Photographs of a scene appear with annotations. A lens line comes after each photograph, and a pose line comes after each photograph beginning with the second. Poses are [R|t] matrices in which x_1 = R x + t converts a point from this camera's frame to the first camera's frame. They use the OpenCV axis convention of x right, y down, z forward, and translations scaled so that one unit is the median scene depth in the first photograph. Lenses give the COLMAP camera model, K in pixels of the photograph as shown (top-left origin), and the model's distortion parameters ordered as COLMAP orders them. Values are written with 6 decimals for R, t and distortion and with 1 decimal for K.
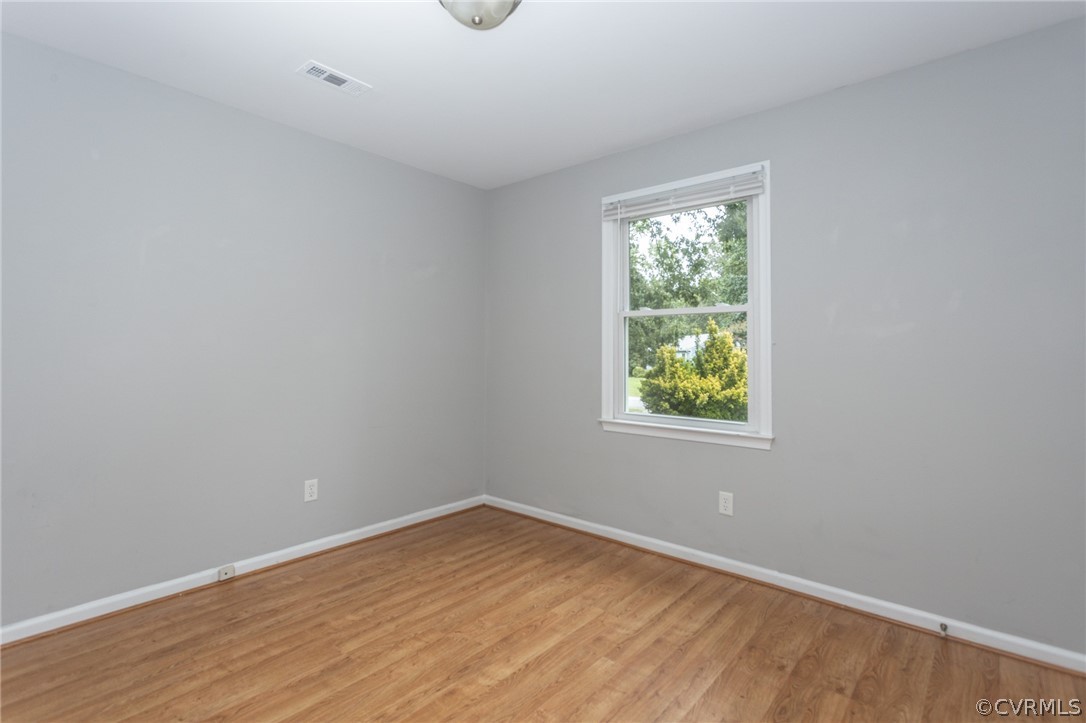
lens RADIAL K [[517.9, 0, 543.3], [0, 517.9, 347.5], [0, 0, 1]] dist [0.002835, 0.000406]
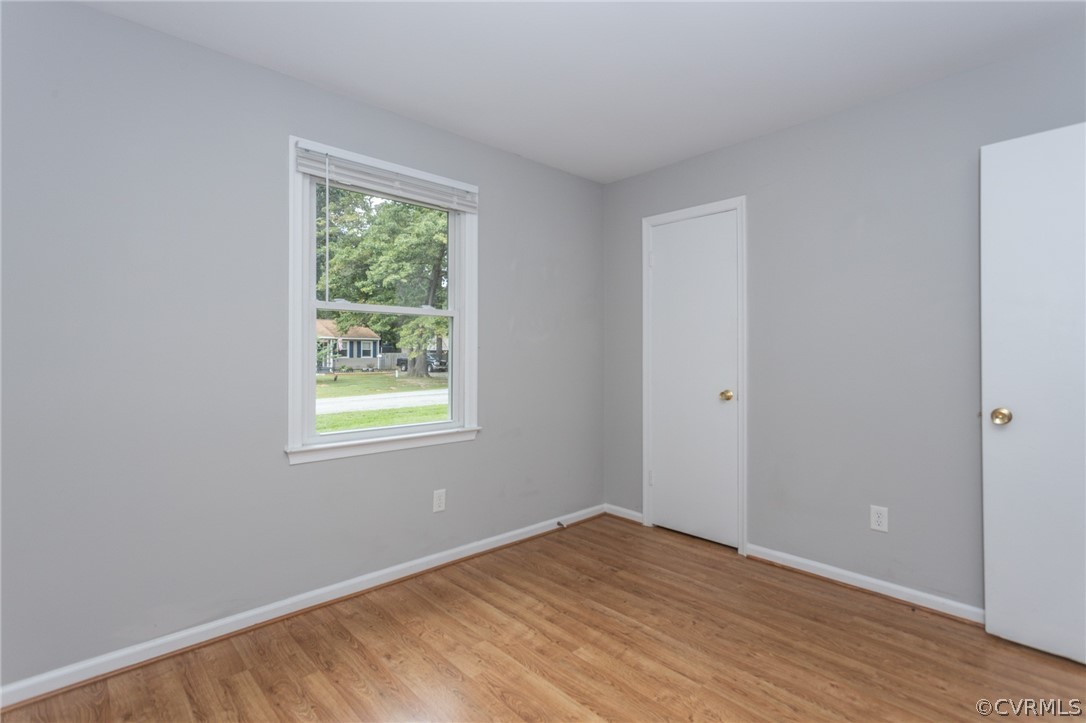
lens RADIAL K [[513.3, 0, 543.0], [0, 513.3, 361.5], [0, 0, 1]] dist [0.009662, -0.000061]
pose [[0.113122, -0.016676, 0.993441, -0.777856], [-0.010033, 0.999789, 0.017925, 0.003294], [-0.993530, -0.011995, 0.112931, 0.827762]]
